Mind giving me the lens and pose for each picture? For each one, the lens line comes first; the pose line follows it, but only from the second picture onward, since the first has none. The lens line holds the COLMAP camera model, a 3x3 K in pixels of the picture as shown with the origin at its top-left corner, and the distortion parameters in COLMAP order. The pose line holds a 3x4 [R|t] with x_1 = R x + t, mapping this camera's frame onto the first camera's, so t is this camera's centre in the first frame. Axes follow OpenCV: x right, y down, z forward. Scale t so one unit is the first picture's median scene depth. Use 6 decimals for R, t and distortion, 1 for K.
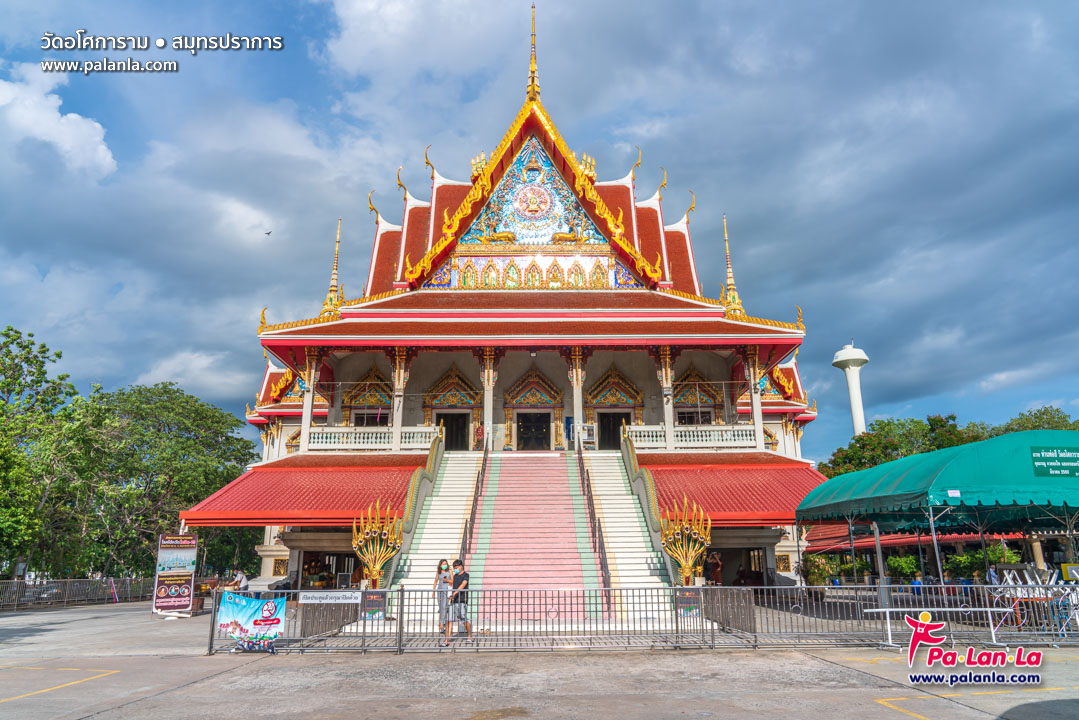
lens RADIAL K [[737.9, 0, 554.8], [0, 737.9, 358.6], [0, 0, 1]] dist [-0.078217, 0.000847]
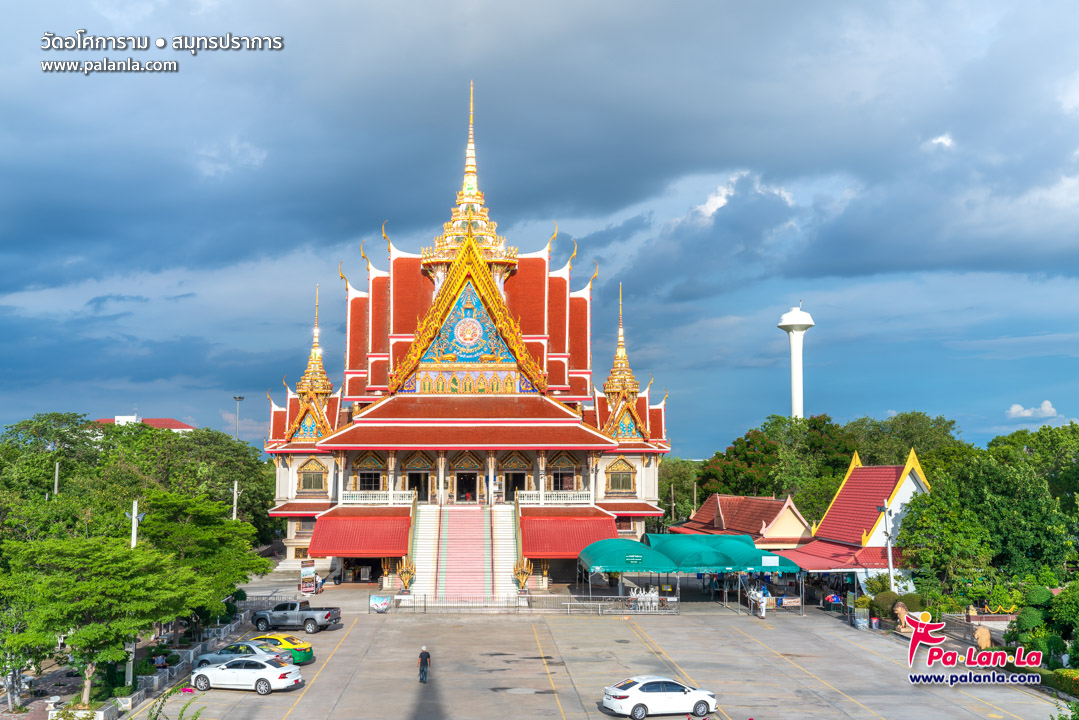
lens RADIAL K [[1255.7, 0, 539.5], [0, 1255.7, 360.0], [0, 0, 1]] dist [-0.170112, -0.001381]
pose [[0.999341, 0.021534, 0.029218, 0.047334], [-0.026846, 0.980290, 0.195729, -0.724018], [-0.024428, -0.196385, 0.980223, -1.703331]]
